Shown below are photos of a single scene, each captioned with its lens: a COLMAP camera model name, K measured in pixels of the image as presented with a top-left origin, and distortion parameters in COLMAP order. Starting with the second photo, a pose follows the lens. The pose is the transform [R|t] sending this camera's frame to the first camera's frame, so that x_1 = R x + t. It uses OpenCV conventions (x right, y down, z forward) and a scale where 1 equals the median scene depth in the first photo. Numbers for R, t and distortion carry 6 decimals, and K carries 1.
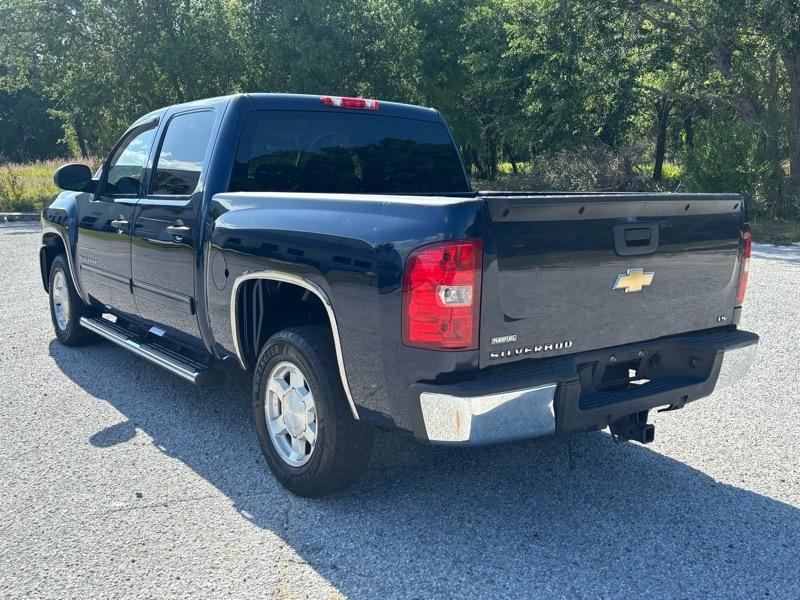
lens RADIAL K [[798.8, 0, 397.3], [0, 798.8, 301.5], [0, 0, 1]] dist [0.000198, 0.000000]
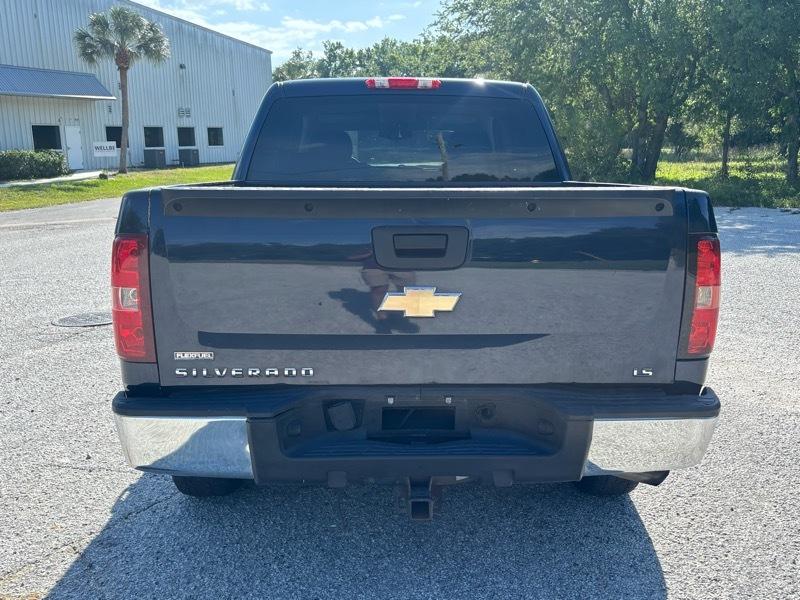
lens RADIAL K [[798.8, 0, 394.0], [0, 798.8, 294.6], [0, 0, 1]] dist [0.000198, 0.000000]
pose [[0.817584, 0.086190, -0.569322, 0.714475], [-0.082260, 0.996075, 0.032666, -0.056841], [0.569903, 0.020126, 0.821466, 0.378823]]
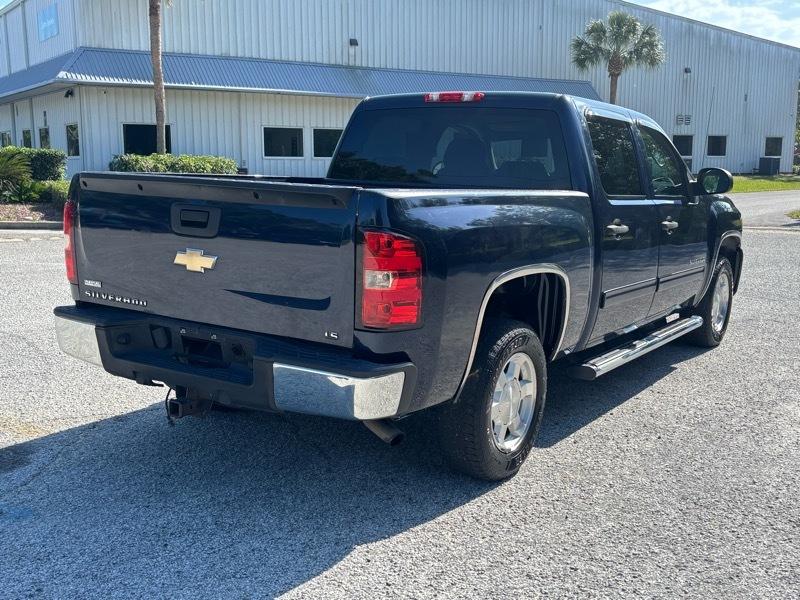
lens RADIAL K [[850.9, 0, 405.6], [0, 850.9, 299.2], [0, 0, 1]] dist [0.007178, 0.000000]
pose [[0.364245, 0.149393, -0.919243, 1.438766], [-0.171844, 0.980883, 0.091318, -0.126492], [0.915311, 0.124704, 0.382954, 0.850052]]
